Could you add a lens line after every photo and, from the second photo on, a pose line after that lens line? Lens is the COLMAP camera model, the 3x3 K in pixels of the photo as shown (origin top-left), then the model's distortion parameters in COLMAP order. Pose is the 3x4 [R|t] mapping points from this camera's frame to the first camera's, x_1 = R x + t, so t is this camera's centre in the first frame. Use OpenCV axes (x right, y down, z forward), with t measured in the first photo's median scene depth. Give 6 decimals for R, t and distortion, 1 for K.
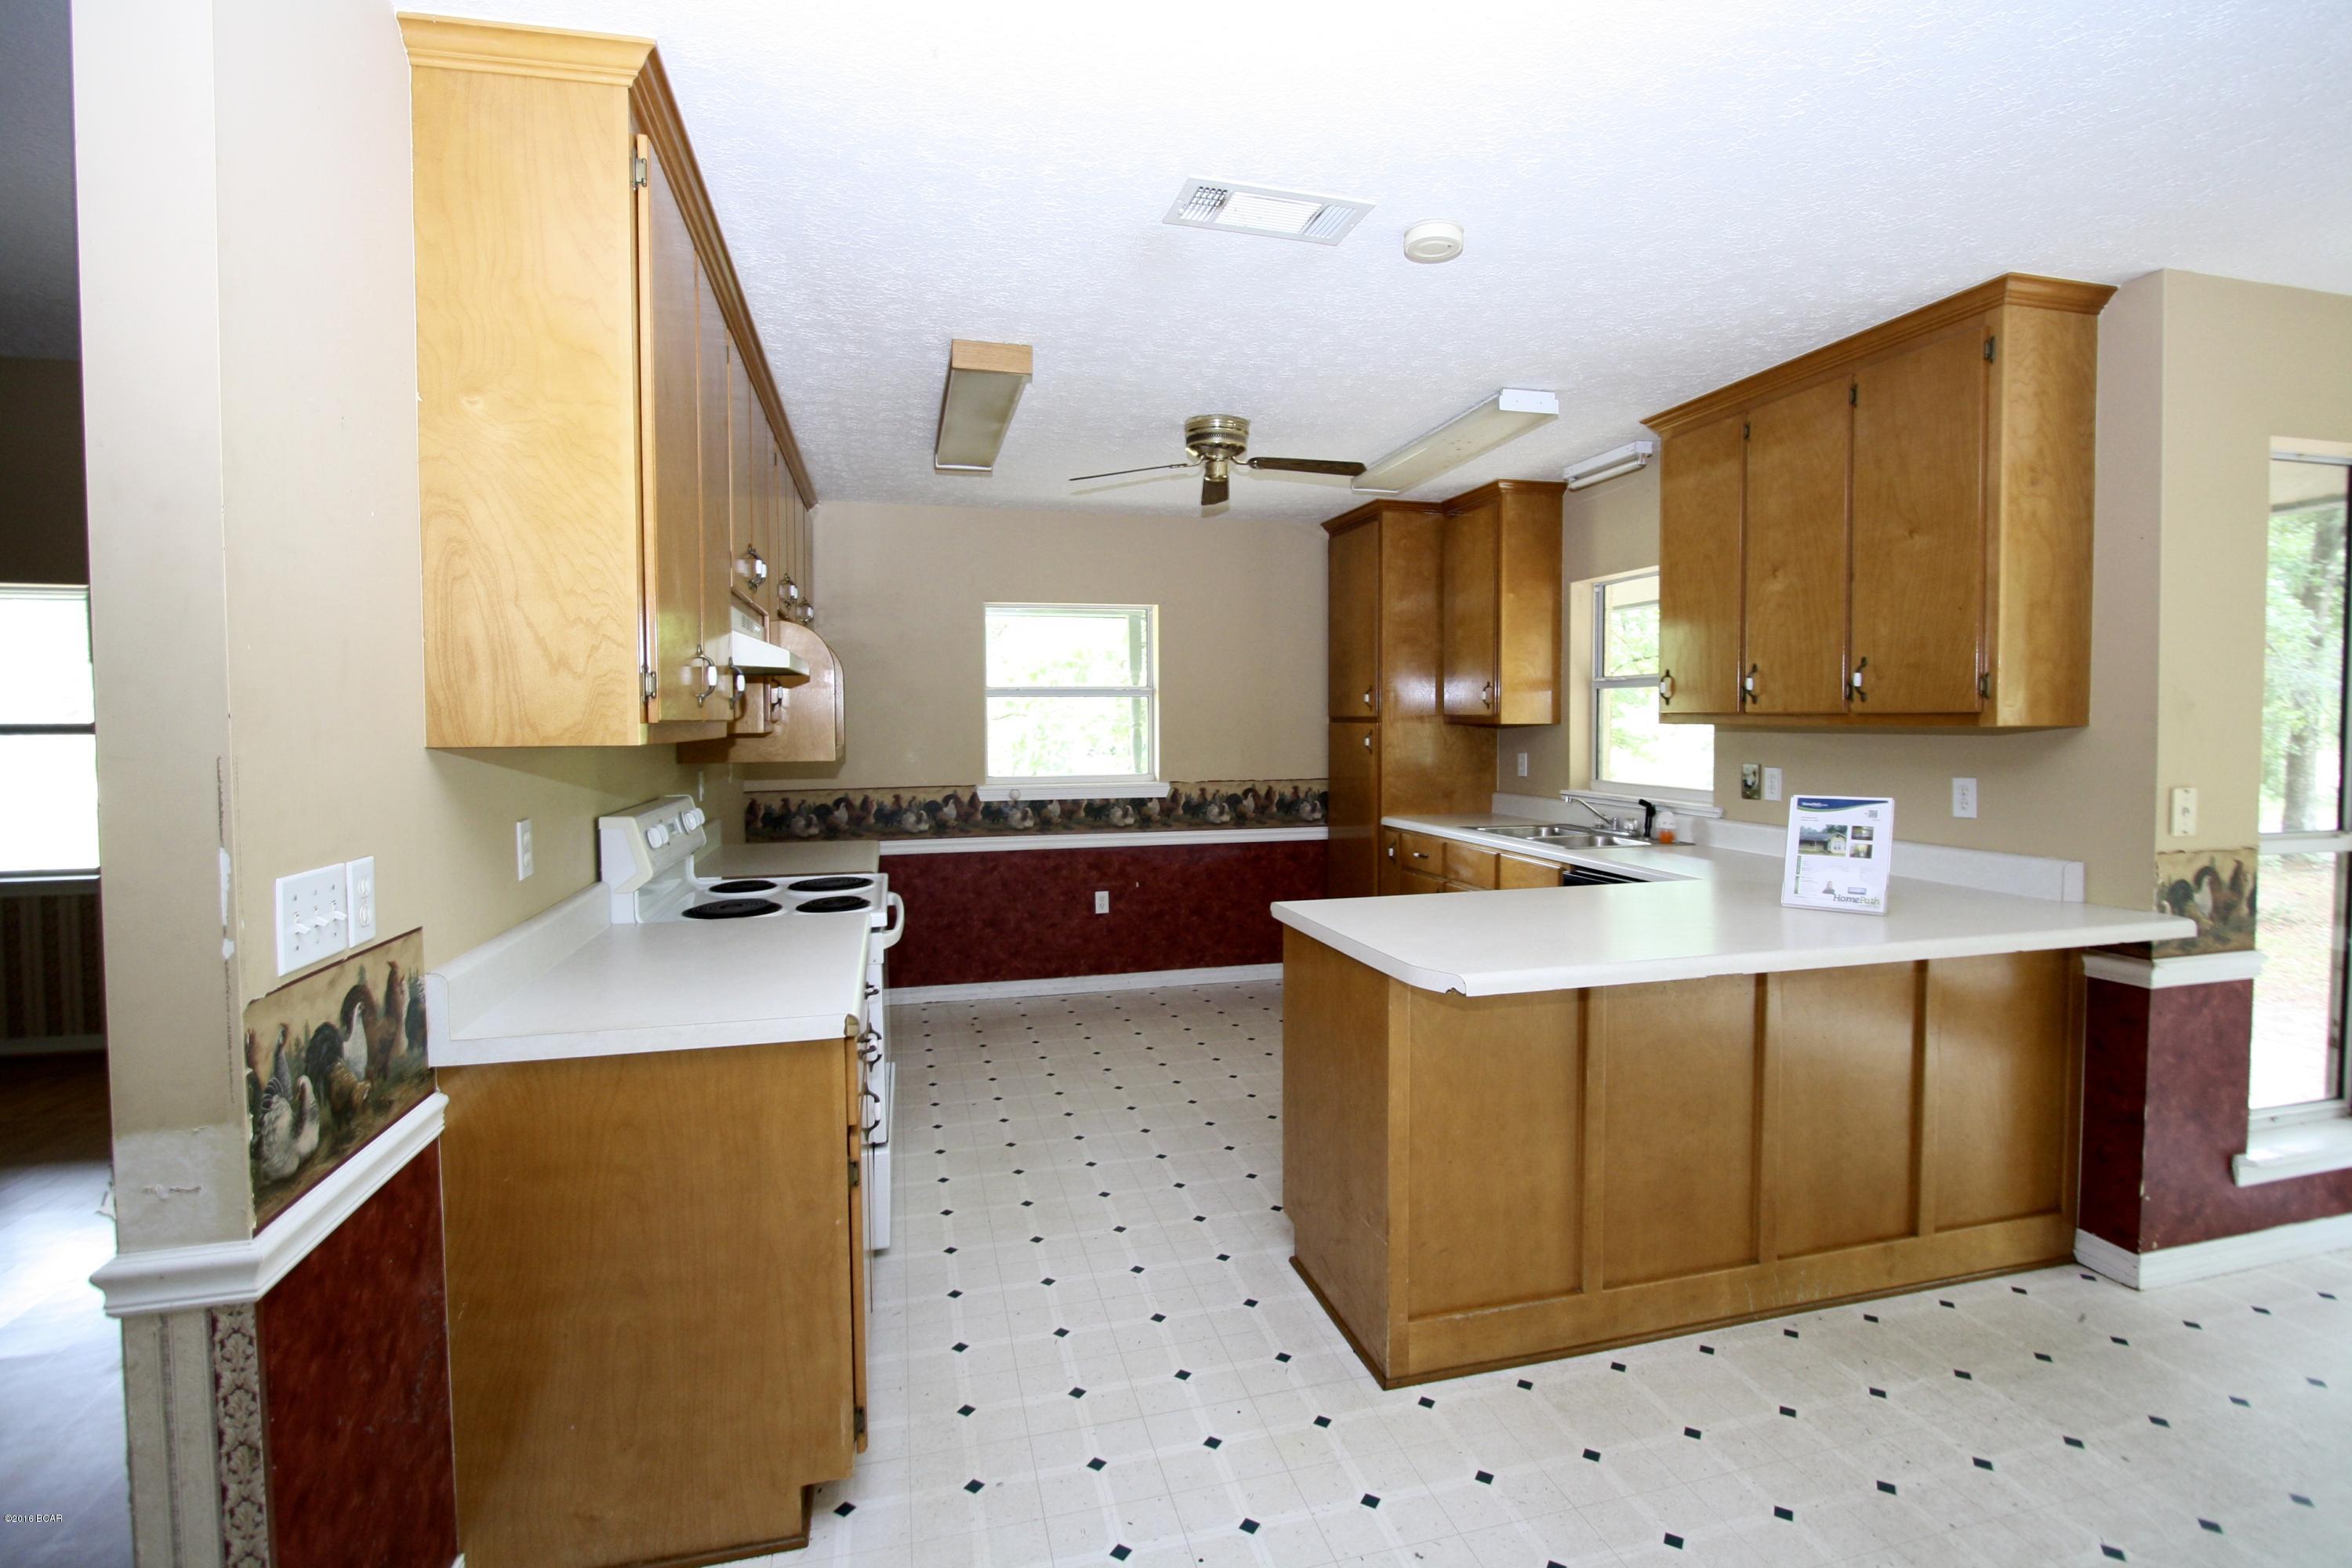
lens RADIAL K [[1094.4, 0, 1181.6], [0, 1094.4, 762.9], [0, 0, 1]] dist [-0.017658, 0.002541]
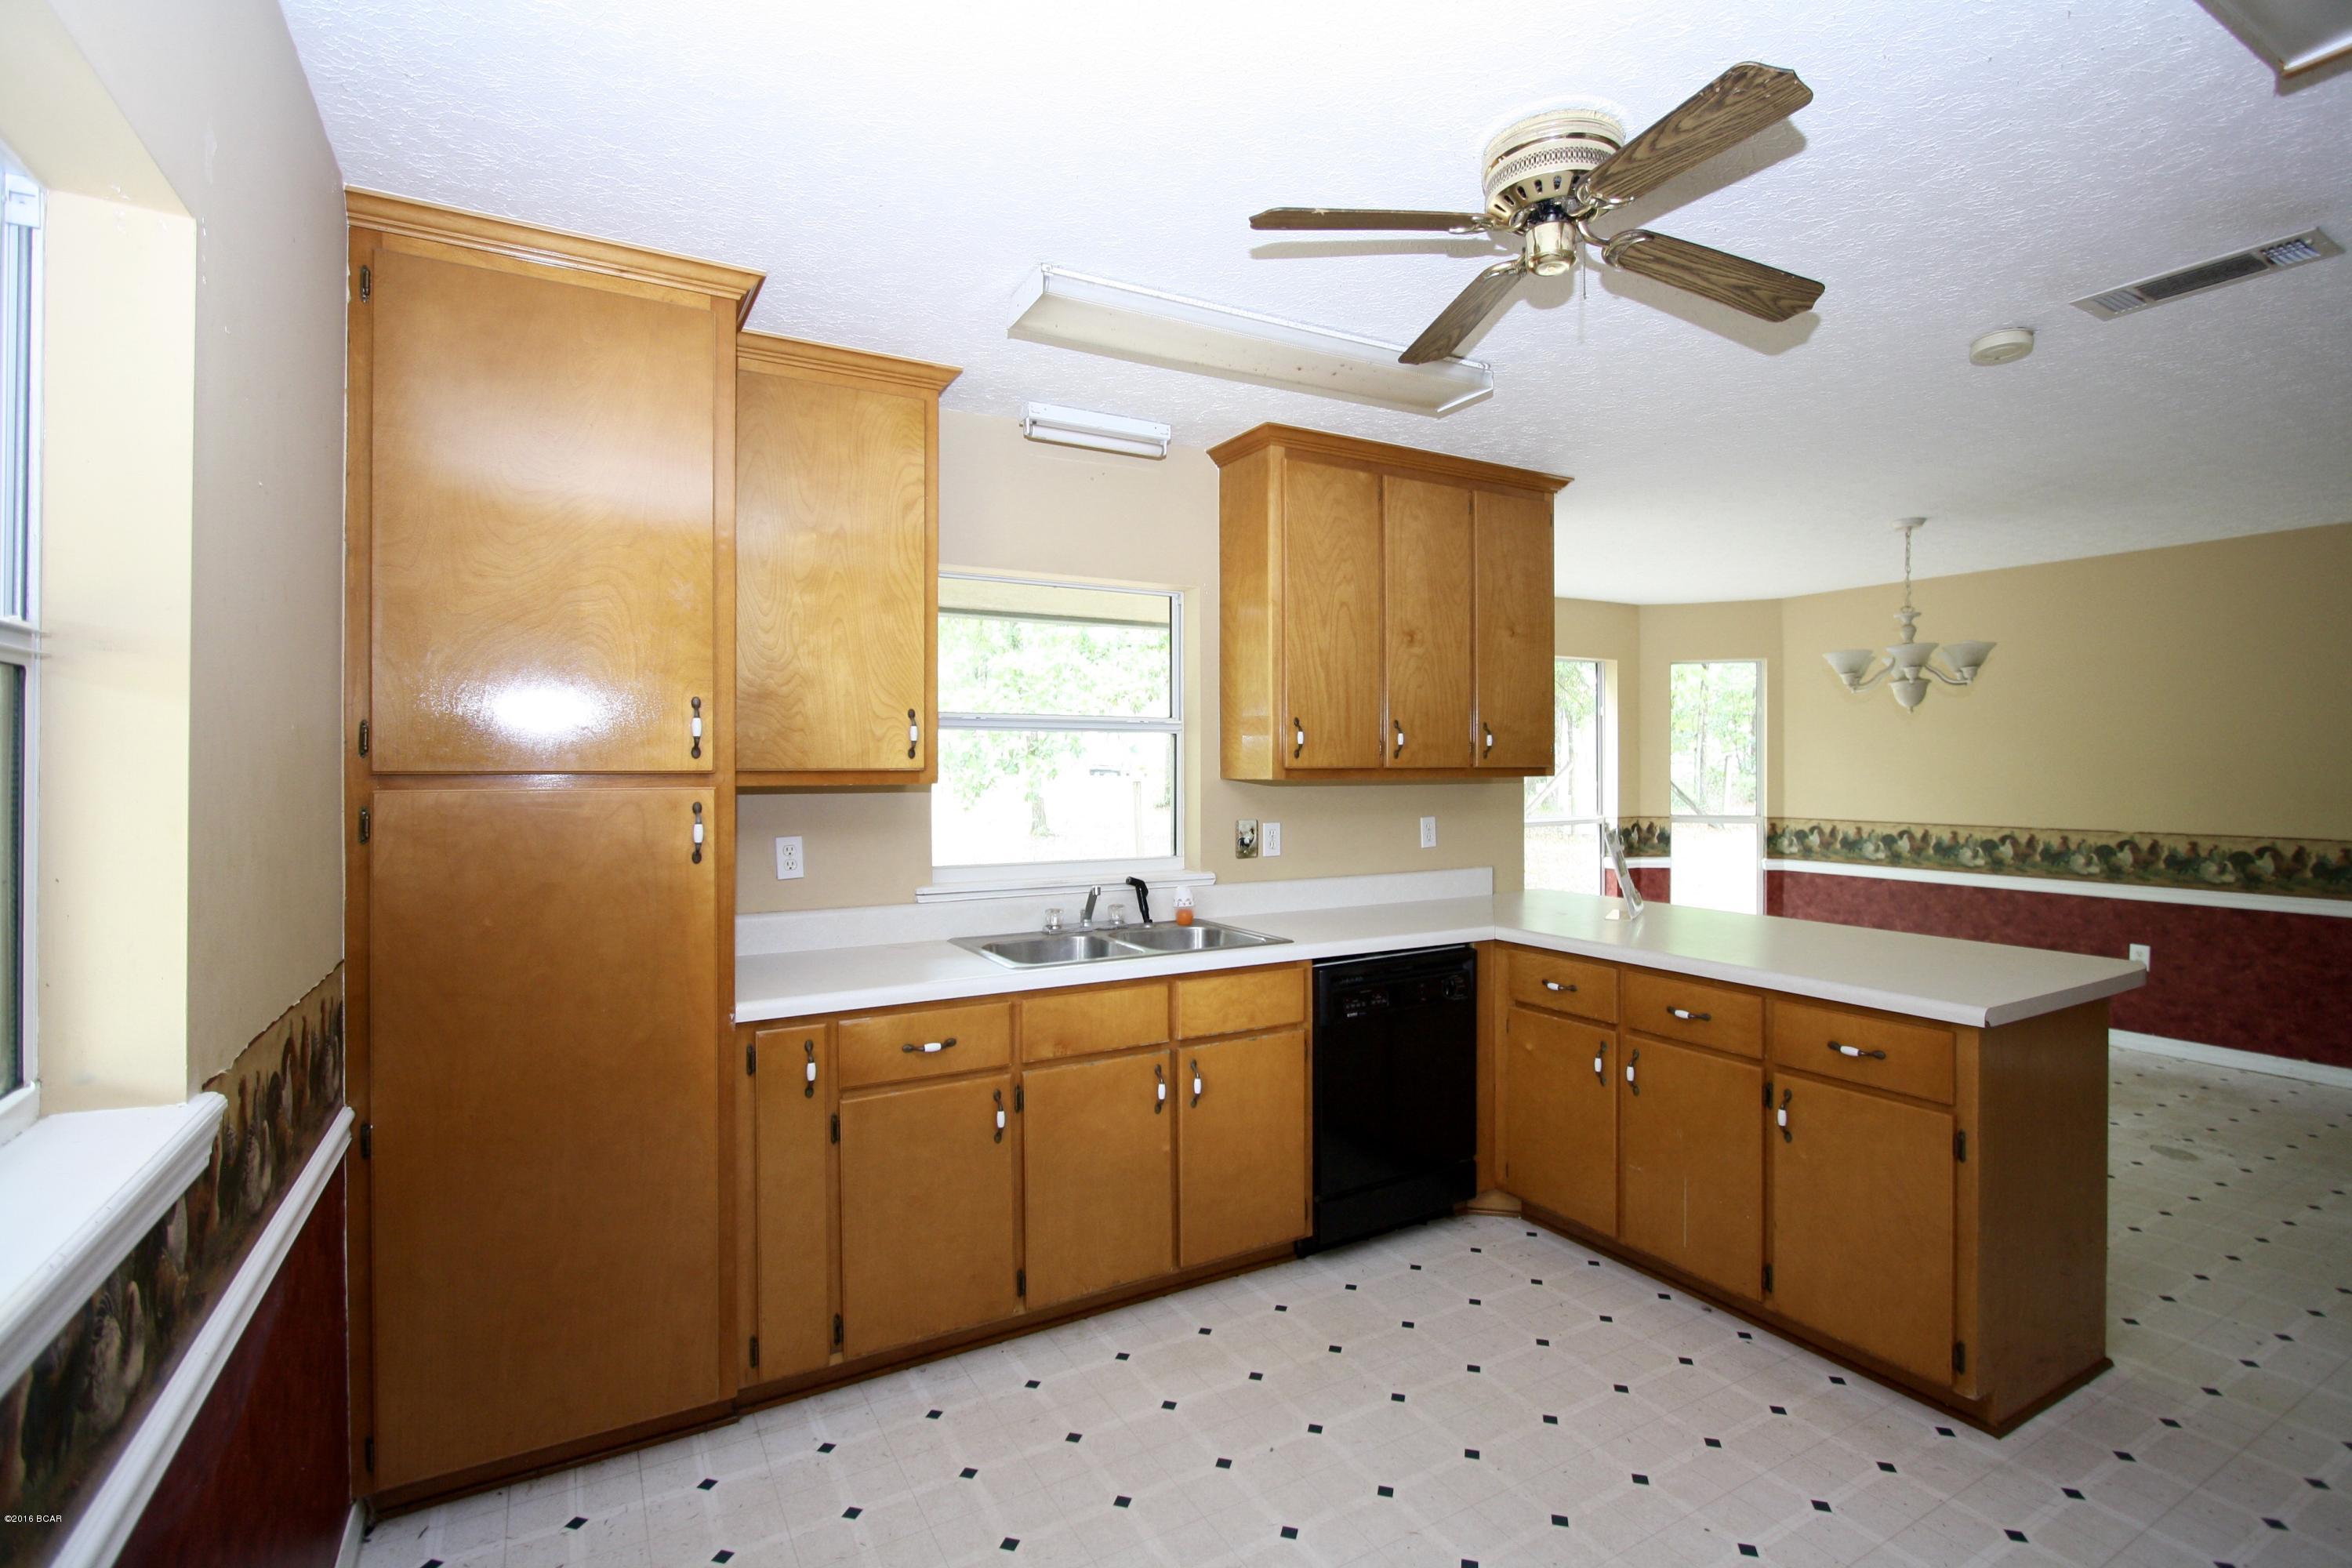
lens RADIAL K [[1094.4, 0, 1173.3], [0, 1094.4, 775.7], [0, 0, 1]] dist [-0.017658, 0.002541]
pose [[-0.256862, -0.005384, 0.966433, -0.552219], [0.041515, 0.999000, 0.016599, -0.082152], [-0.965556, 0.044385, -0.256382, 1.895486]]
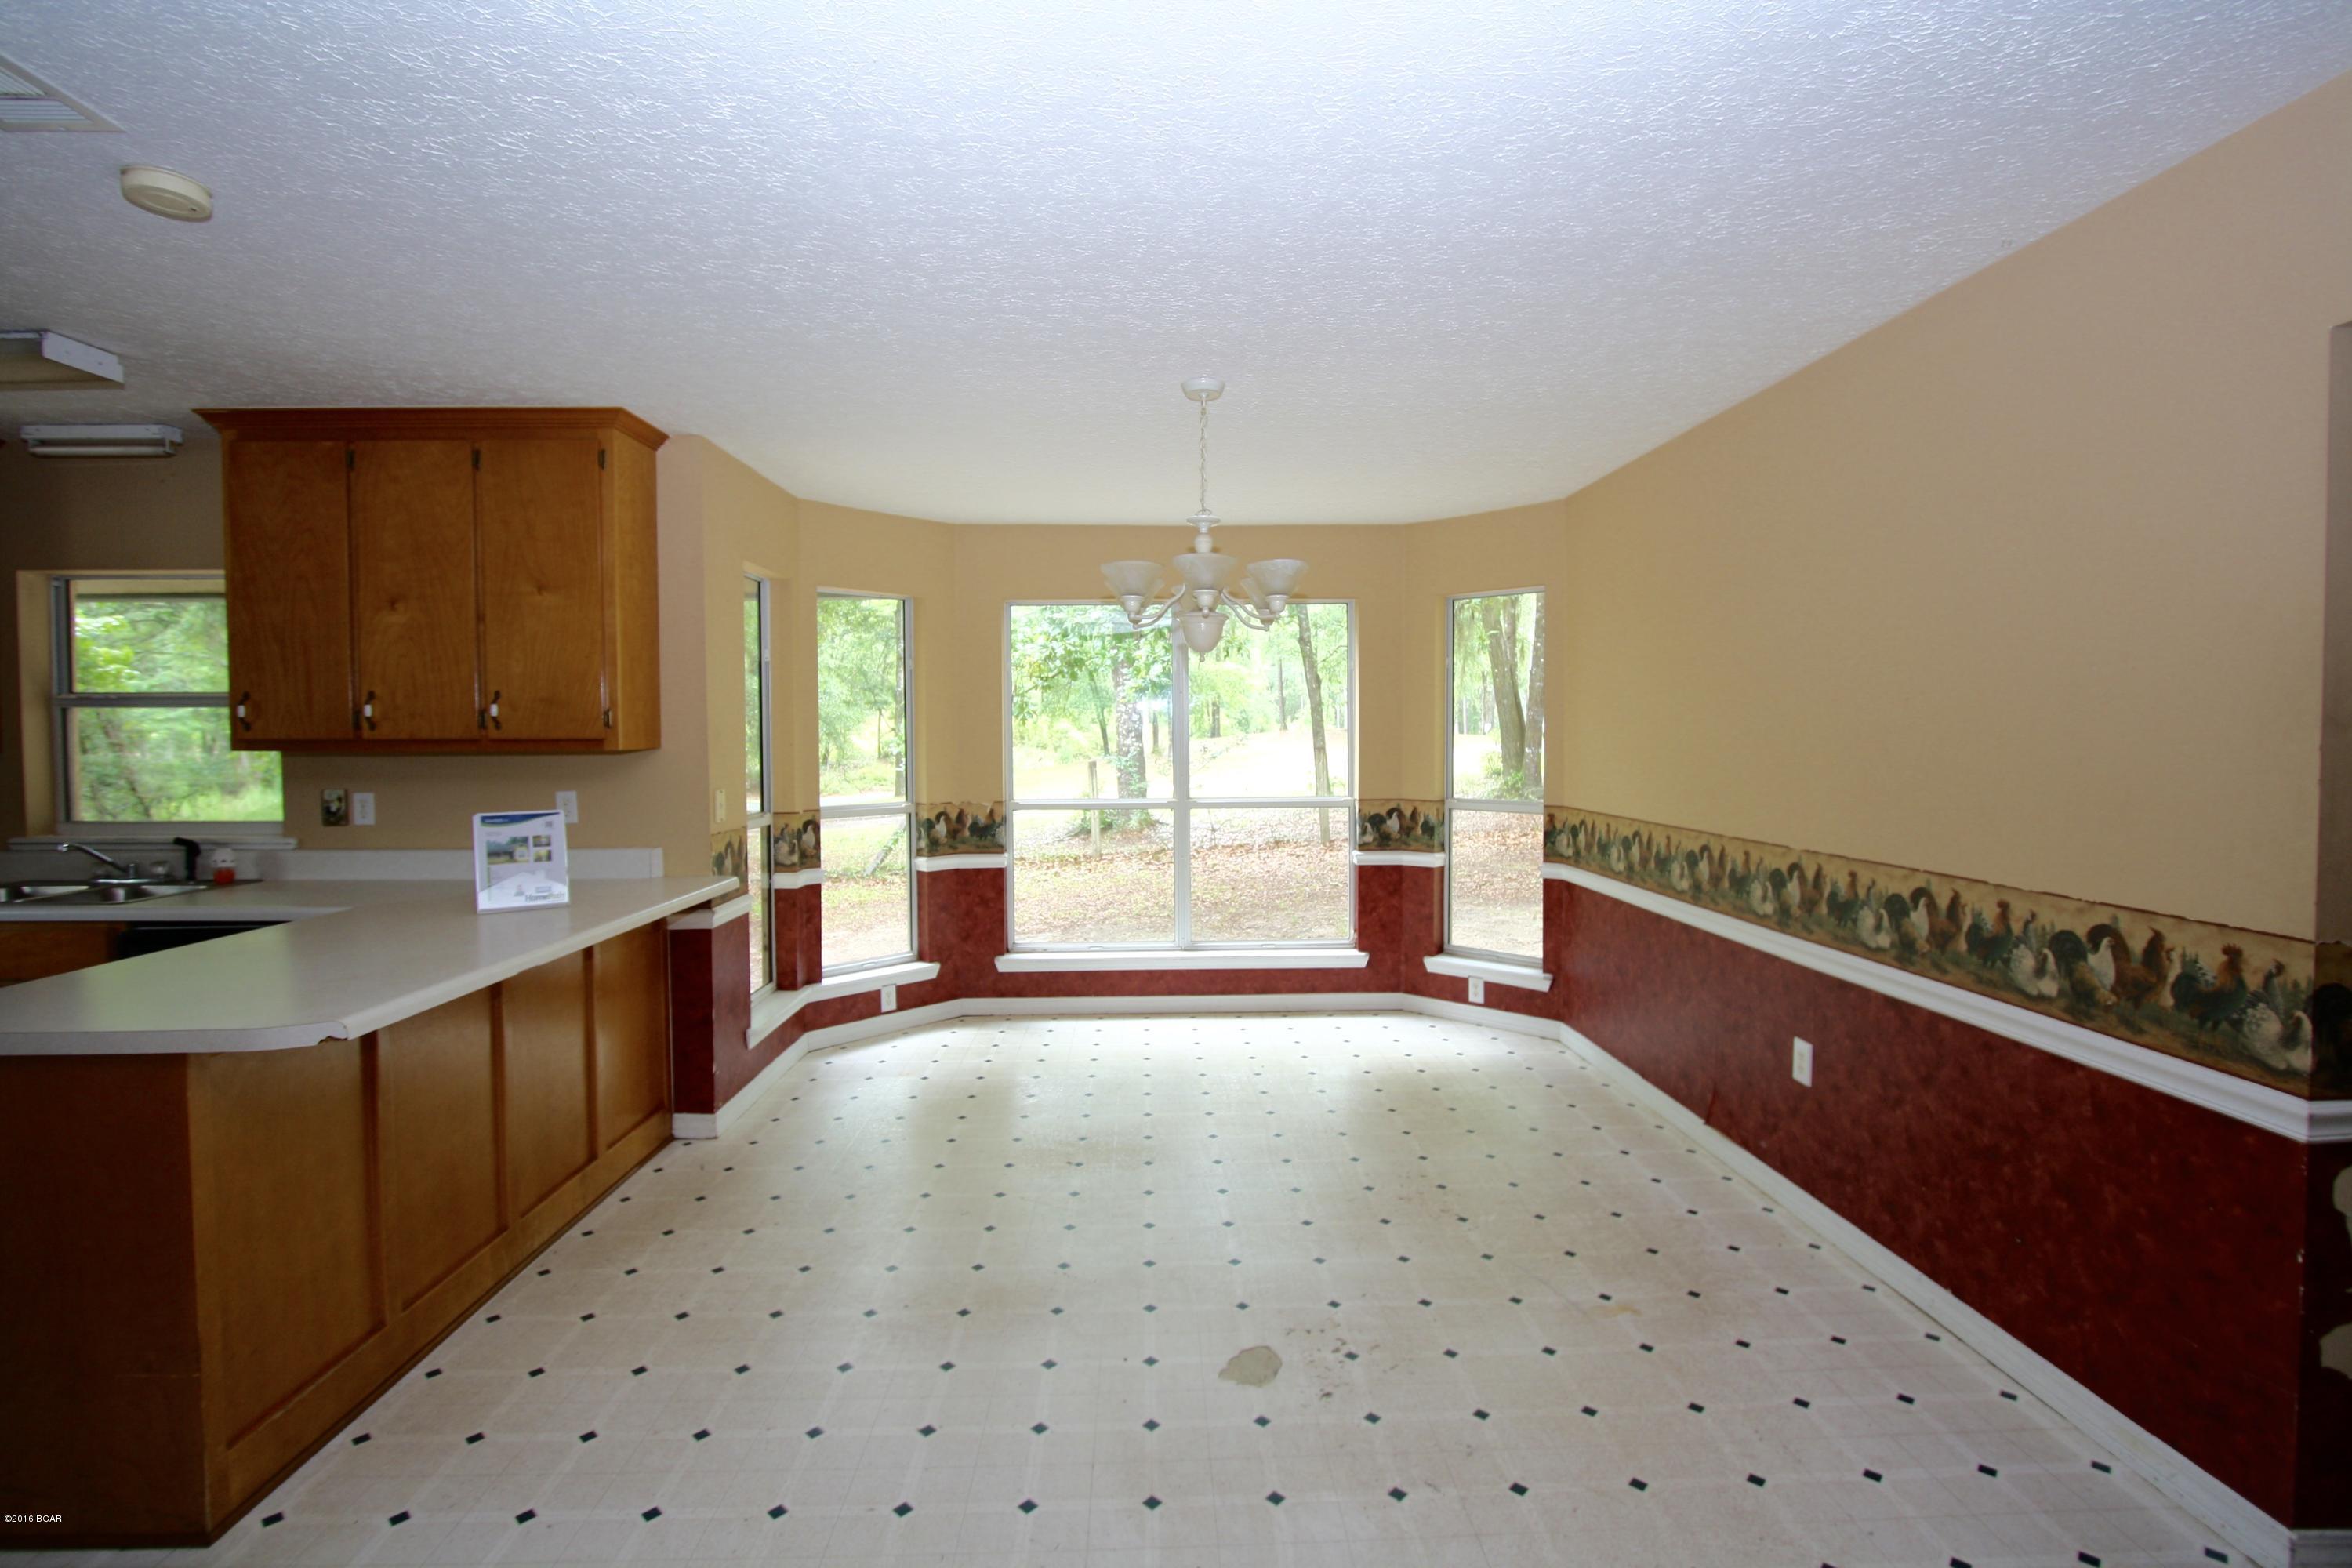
lens RADIAL K [[1094.4, 0, 1177.4], [0, 1094.4, 769.4], [0, 0, 1]] dist [-0.017658, 0.002541]
pose [[0.226039, -0.031914, 0.973595, -0.377916], [0.041539, 0.998870, 0.023098, -0.012466], [-0.973232, 0.035221, 0.227110, 0.048056]]
